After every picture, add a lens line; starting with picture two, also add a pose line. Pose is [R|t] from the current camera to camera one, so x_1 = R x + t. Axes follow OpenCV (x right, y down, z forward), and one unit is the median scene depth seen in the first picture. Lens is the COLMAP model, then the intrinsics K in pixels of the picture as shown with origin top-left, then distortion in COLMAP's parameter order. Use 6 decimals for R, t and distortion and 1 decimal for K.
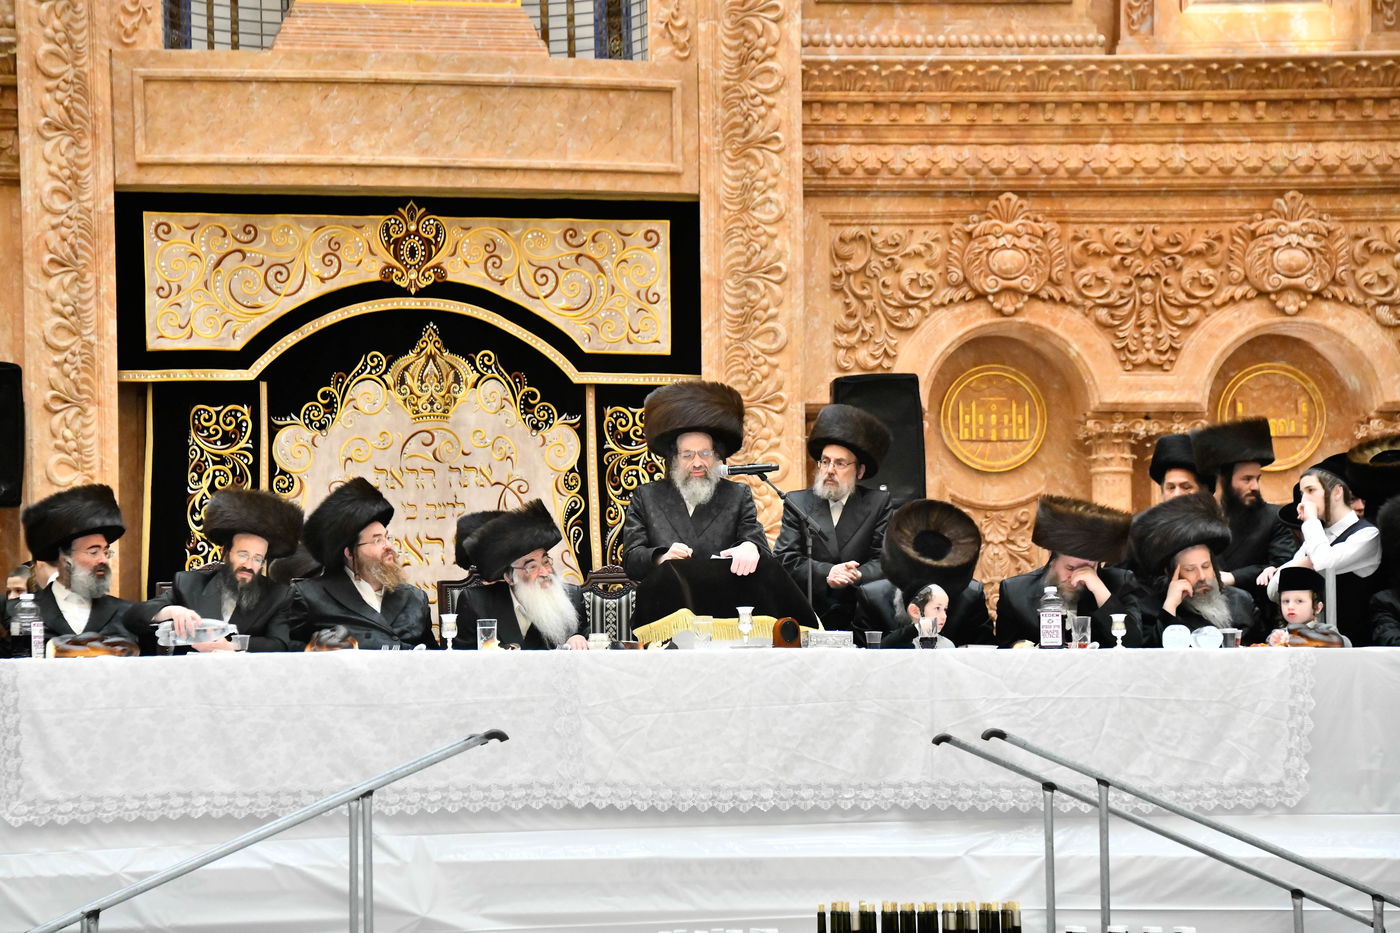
lens RADIAL K [[5810.1, 0, 692.5], [0, 5810.1, 466.1], [0, 0, 1]] dist [1.768345, 0.000000]
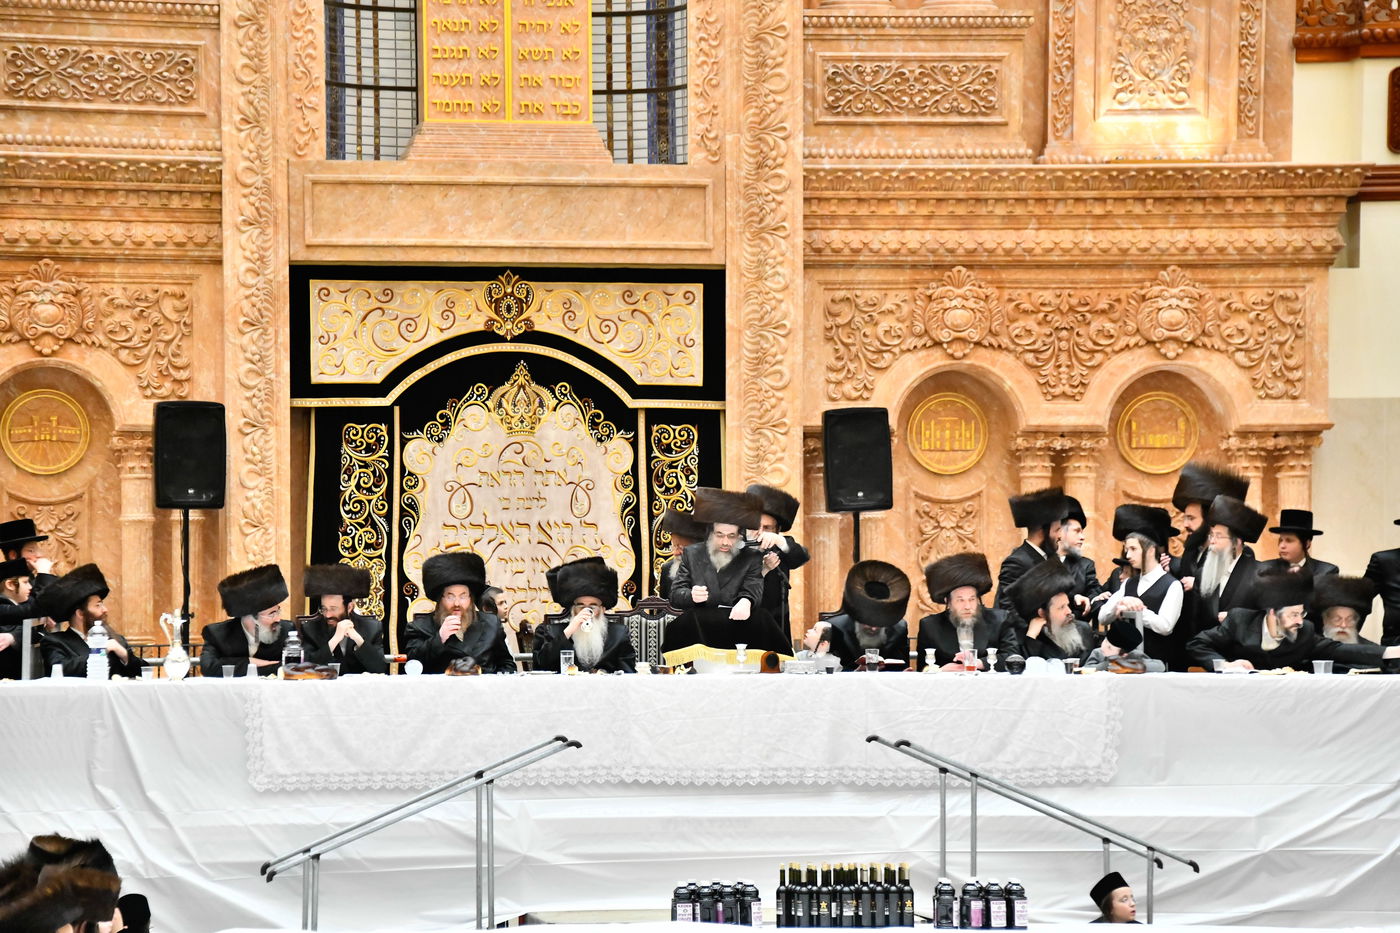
lens RADIAL K [[6459.5, 0, 692.9], [0, 6459.5, 472.5], [0, 0, 1]] dist [1.795360, 0.000000]
pose [[0.999885, 0.010535, -0.010943, 0.010363], [-0.009911, 0.998406, 0.055571, -0.081510], [0.011511, -0.055457, 0.998395, -0.468775]]
